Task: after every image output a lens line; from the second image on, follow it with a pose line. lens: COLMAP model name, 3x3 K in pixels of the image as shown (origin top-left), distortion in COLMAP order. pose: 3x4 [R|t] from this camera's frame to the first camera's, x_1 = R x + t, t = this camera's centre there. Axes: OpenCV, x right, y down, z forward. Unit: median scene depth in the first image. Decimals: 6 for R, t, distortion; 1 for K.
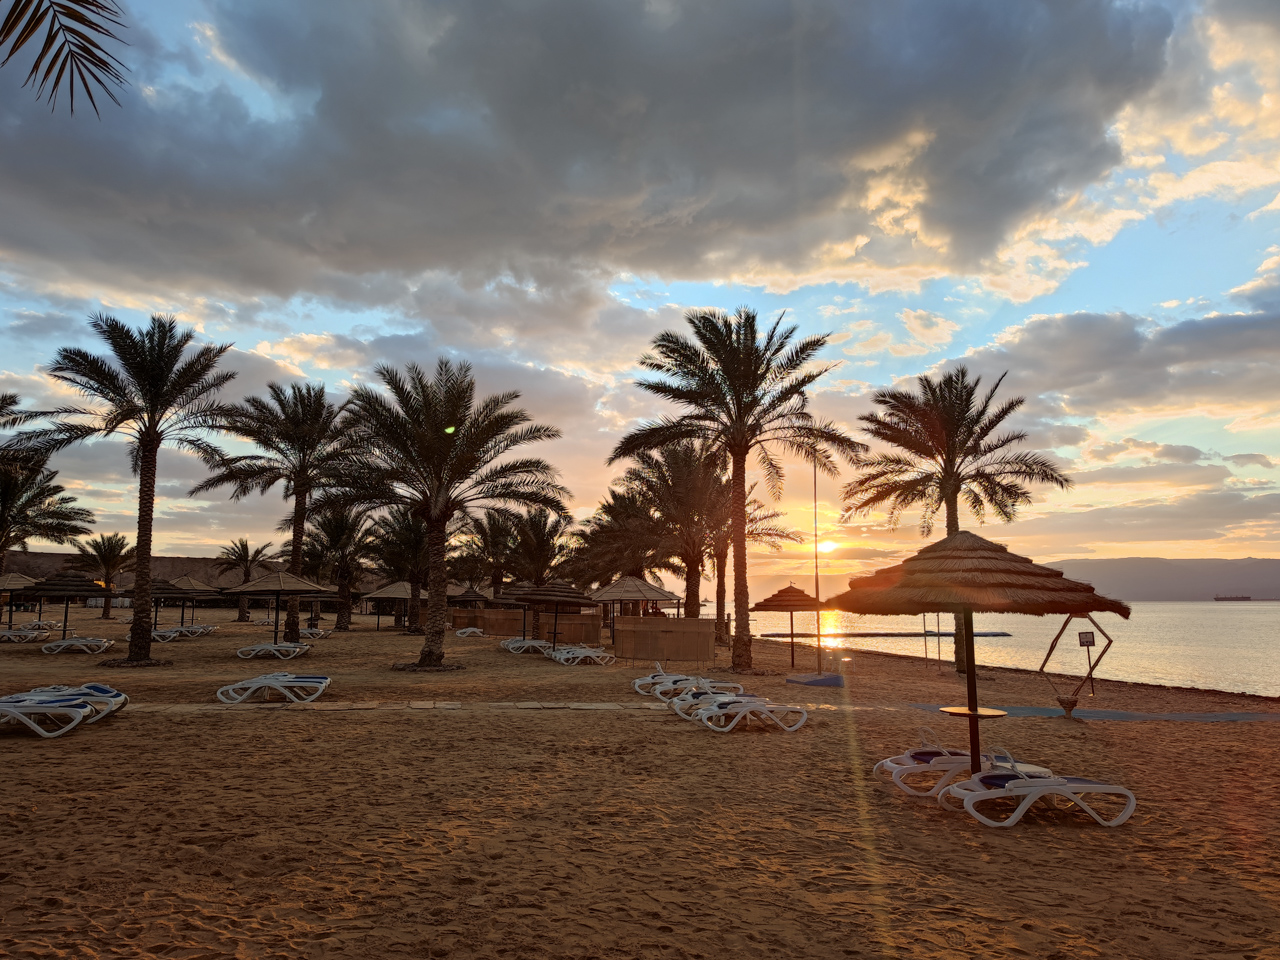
lens RADIAL K [[894.5, 0, 640.0], [0, 894.5, 480.0], [0, 0, 1]] dist [0.054089, -0.007299]
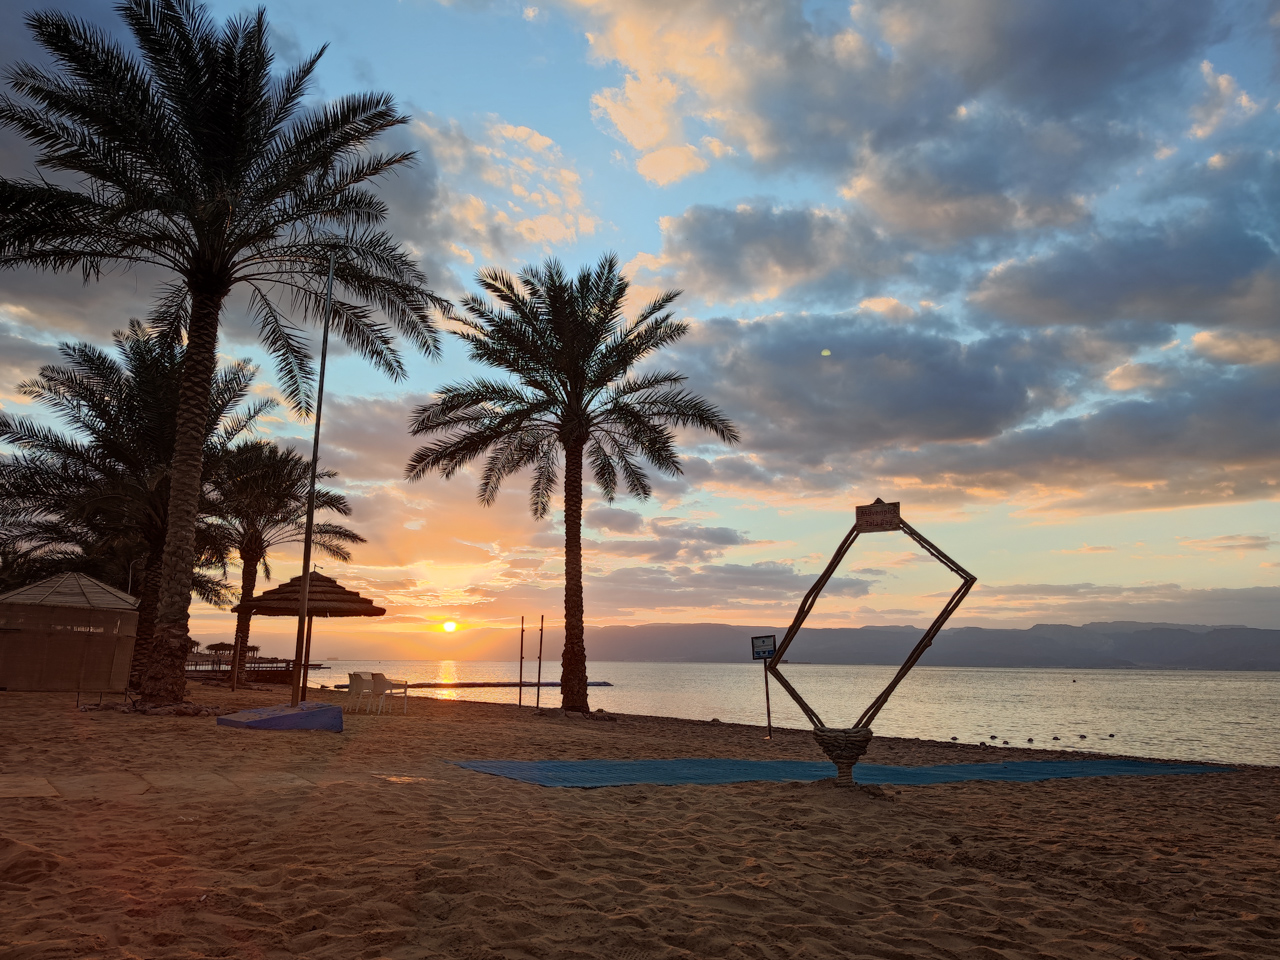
lens RADIAL K [[894.5, 0, 640.0], [0, 894.5, 480.0], [0, 0, 1]] dist [0.054089, -0.007299]
pose [[0.908367, 0.104955, 0.404788, 0.125270], [-0.078709, 0.993602, -0.080997, 0.097026], [-0.410699, 0.041714, 0.910816, 0.387160]]
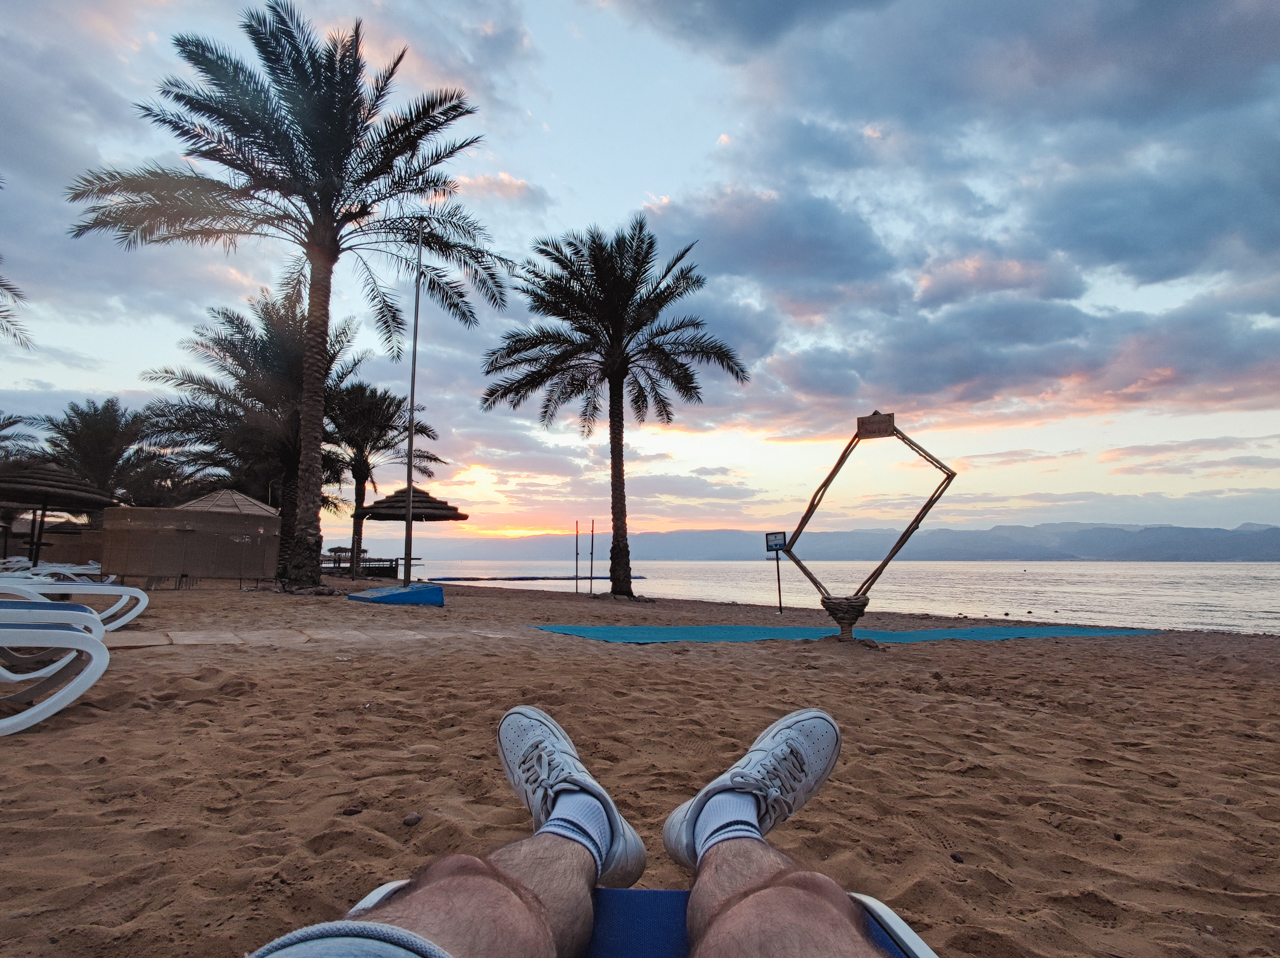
lens RADIAL K [[738.5, 0, 635.9], [0, 738.5, 460.8], [0, 0, 1]] dist [0.000520, 0.039639]
pose [[0.925566, 0.060477, 0.373725, 0.120517], [-0.058815, 0.998143, -0.015861, 0.102453], [-0.373990, -0.007300, 0.927404, 0.385713]]
